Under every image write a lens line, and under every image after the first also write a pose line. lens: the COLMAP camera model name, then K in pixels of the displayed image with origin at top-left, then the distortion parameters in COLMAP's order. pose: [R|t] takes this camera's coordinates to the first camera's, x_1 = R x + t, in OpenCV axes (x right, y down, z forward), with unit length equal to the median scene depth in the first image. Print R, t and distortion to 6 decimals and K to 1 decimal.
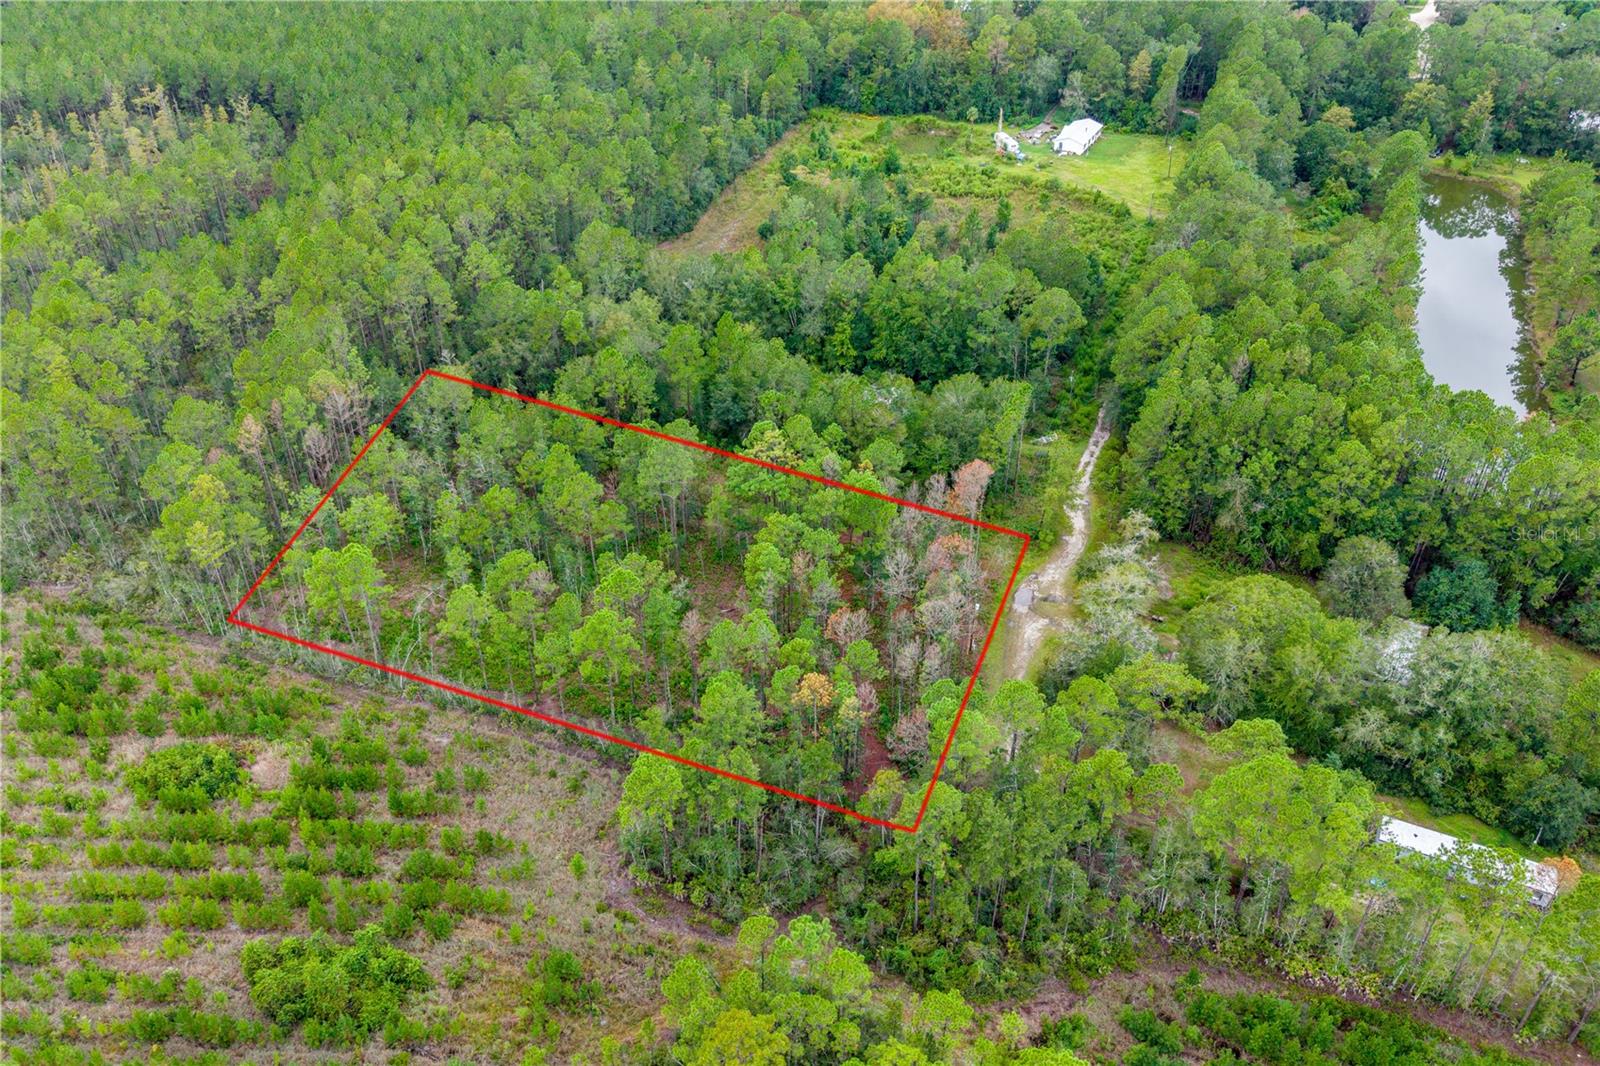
lens RADIAL K [[1264.8, 0, 794.7], [0, 1264.8, 529.3], [0, 0, 1]] dist [0.006410, -0.002927]
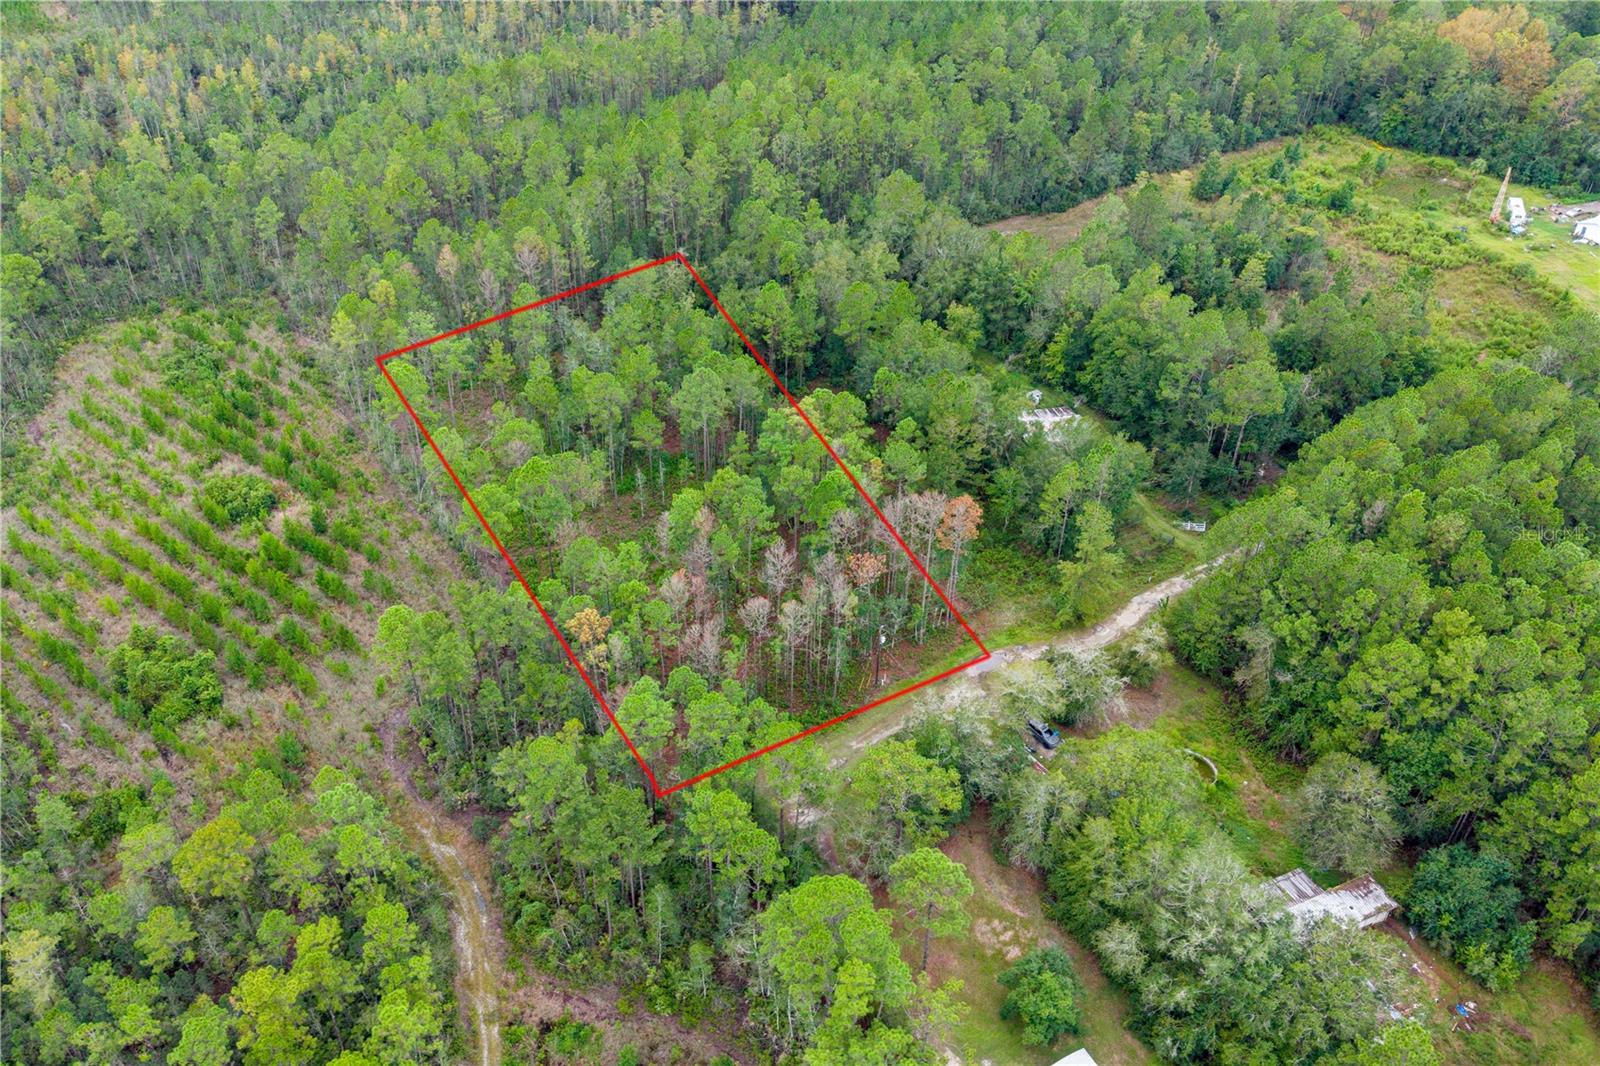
lens RADIAL K [[1264.8, 0, 794.7], [0, 1264.8, 529.3], [0, 0, 1]] dist [0.006410, -0.002927]
pose [[0.814797, 0.359433, -0.454878, 0.297941], [-0.346016, 0.931044, 0.115887, -0.060463], [0.465165, 0.062971, 0.882982, 0.092161]]
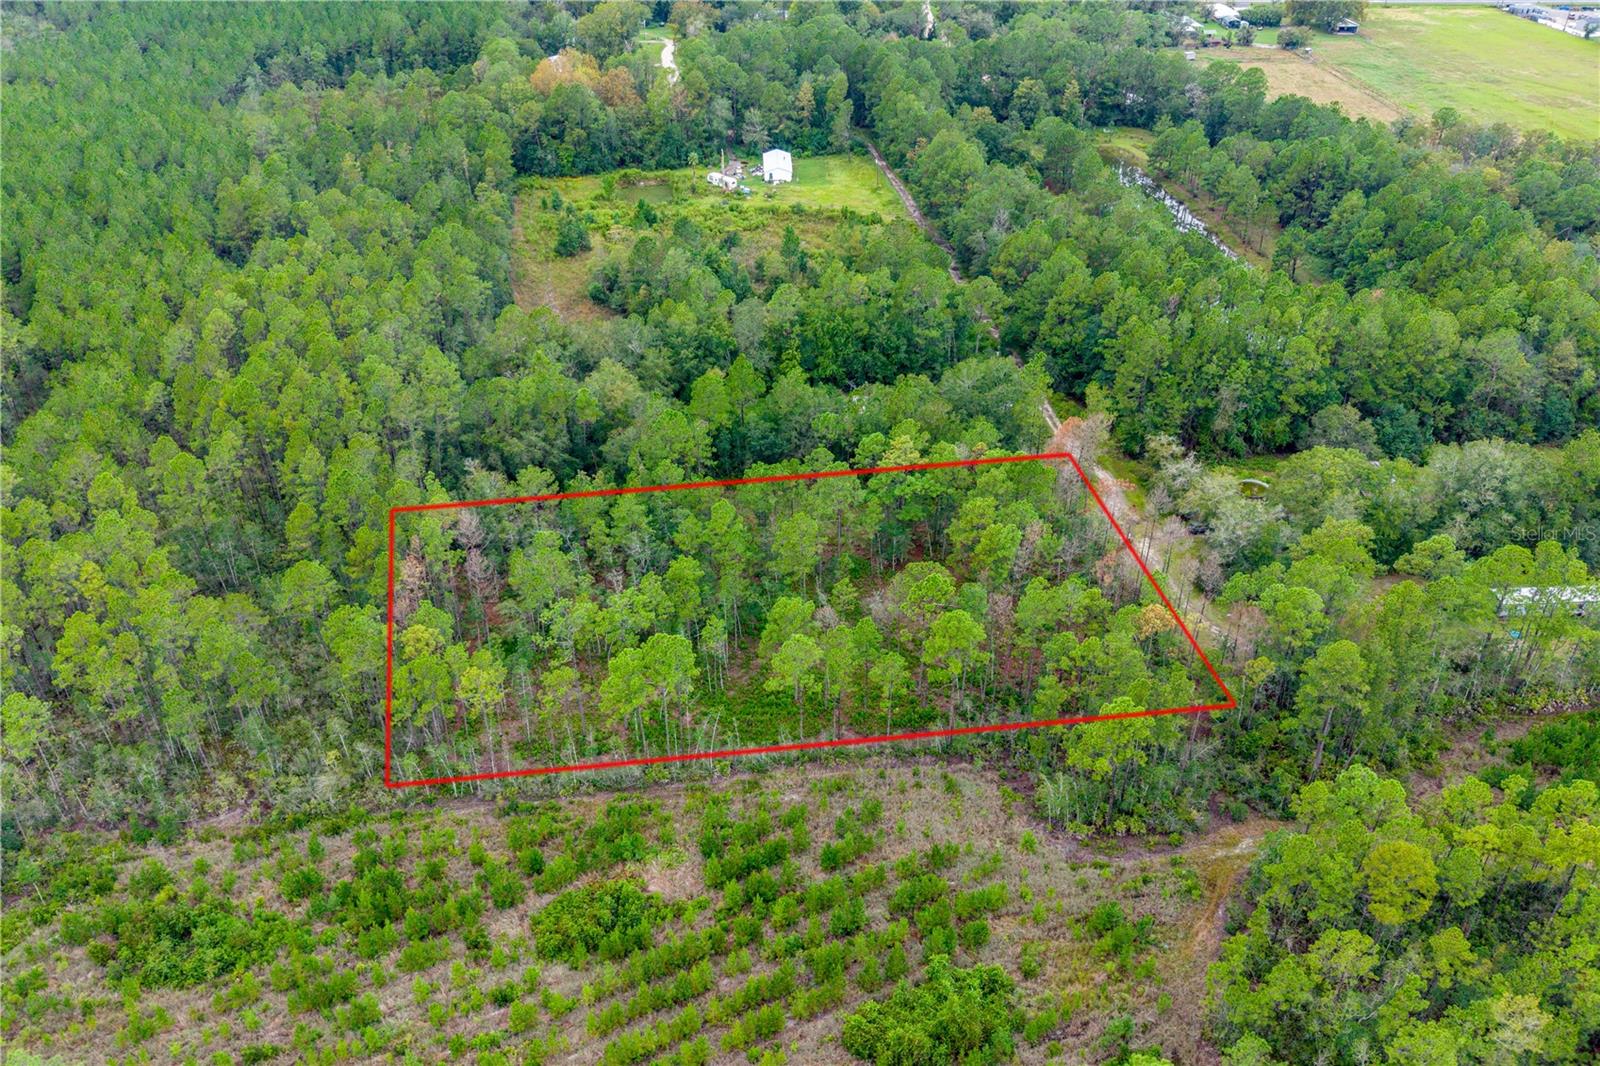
lens RADIAL K [[1246.1, 0, 800.0], [0, 1246.1, 533.0], [0, 0, 1]] dist [0.030210, -0.032115]
pose [[0.875462, -0.264884, 0.404231, -0.358794], [0.280189, 0.959692, 0.022047, -0.031256], [-0.393777, 0.093960, 0.914391, 0.045922]]
